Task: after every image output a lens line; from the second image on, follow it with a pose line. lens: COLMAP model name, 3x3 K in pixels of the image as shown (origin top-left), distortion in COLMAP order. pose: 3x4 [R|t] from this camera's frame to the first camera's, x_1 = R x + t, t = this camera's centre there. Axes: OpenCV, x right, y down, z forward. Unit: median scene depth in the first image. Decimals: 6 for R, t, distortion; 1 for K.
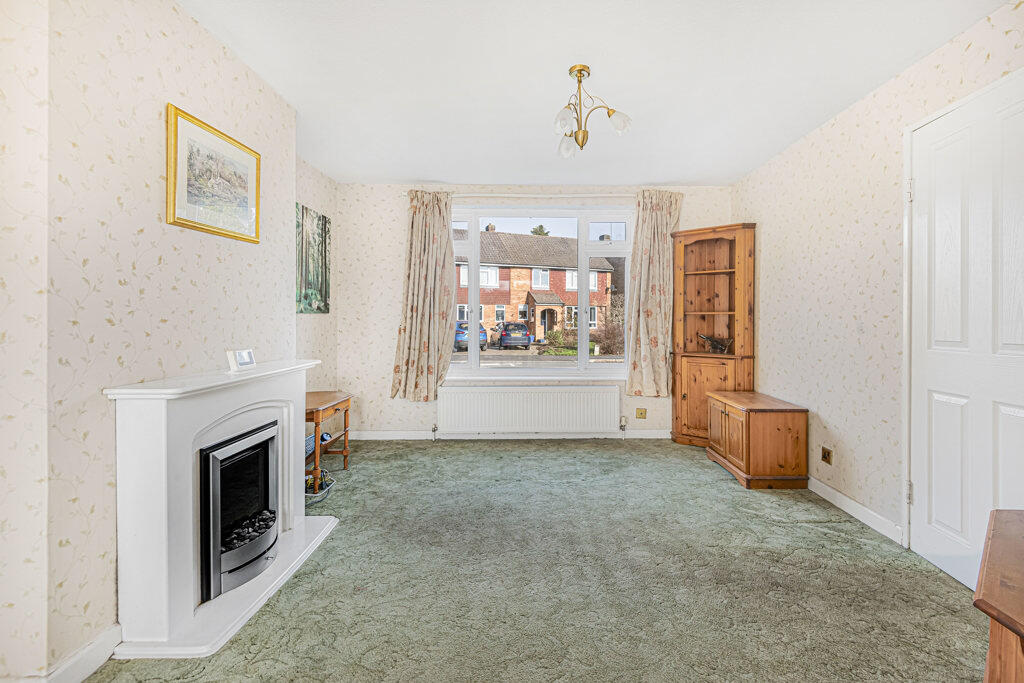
lens RADIAL K [[468.7, 0, 530.6], [0, 468.7, 322.7], [0, 0, 1]] dist [0.048946, -0.034534]
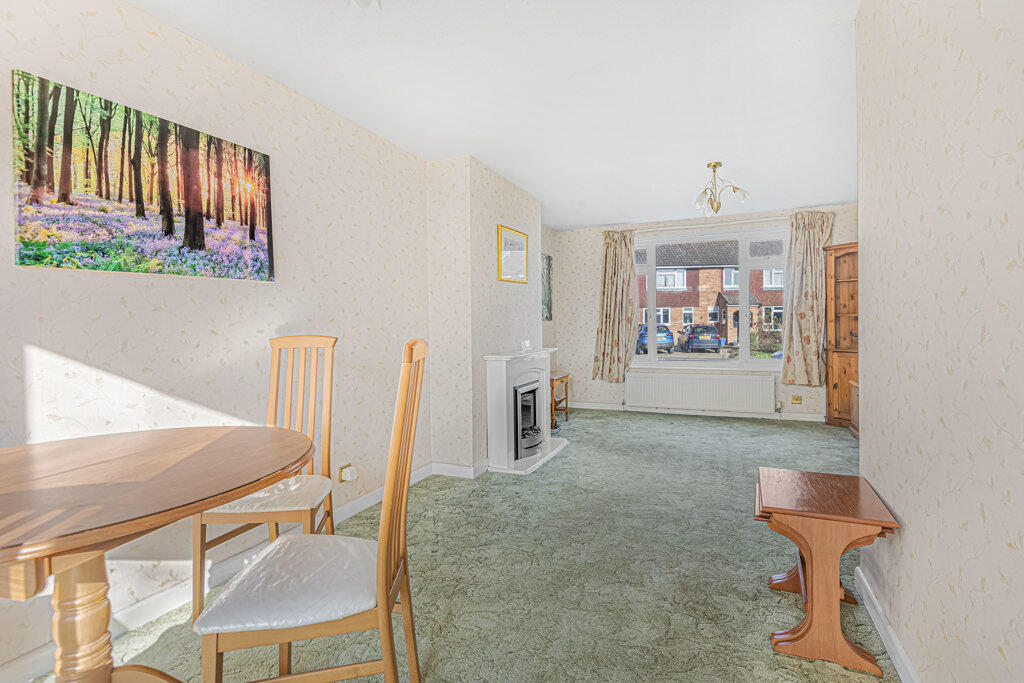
lens RADIAL K [[483.6, 0, 520.3], [0, 483.6, 333.5], [0, 0, 1]] dist [0.001864, 0.000130]
pose [[0.918265, -0.006462, -0.395913, 0.082769], [0.012396, 0.999846, 0.012430, 0.001059], [0.395771, -0.016322, 0.918204, -0.426129]]
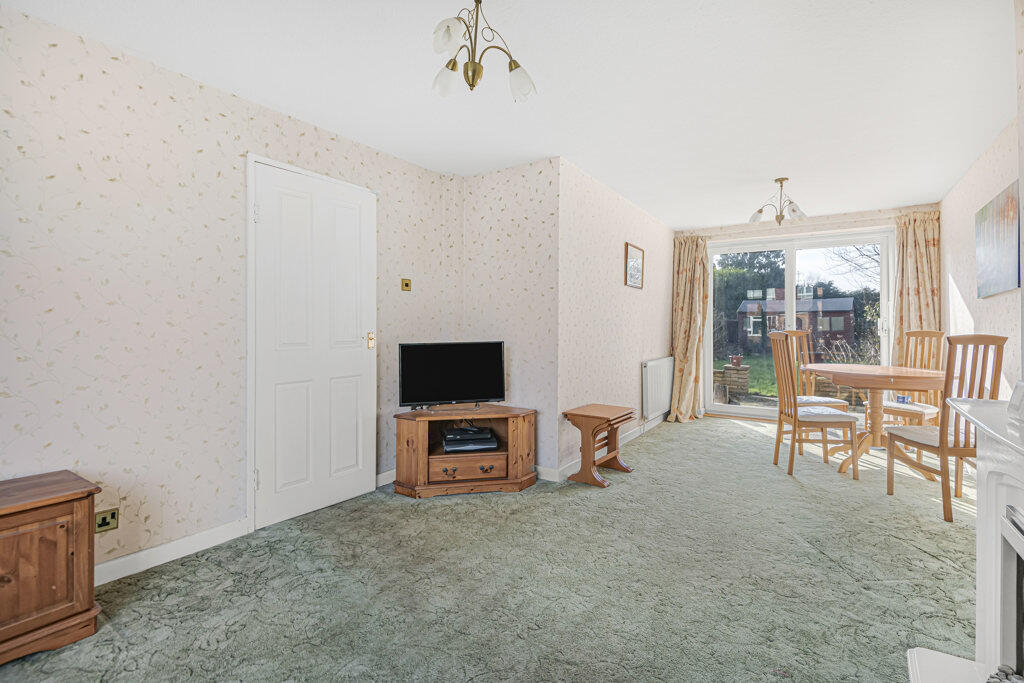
lens RADIAL K [[468.7, 0, 530.6], [0, 468.7, 322.7], [0, 0, 1]] dist [0.048946, -0.034534]
pose [[-0.844109, 0.001077, 0.536171, -0.203448], [0.001030, 0.999999, -0.000387, -0.008622], [-0.536171, 0.000225, -0.844109, 0.904629]]
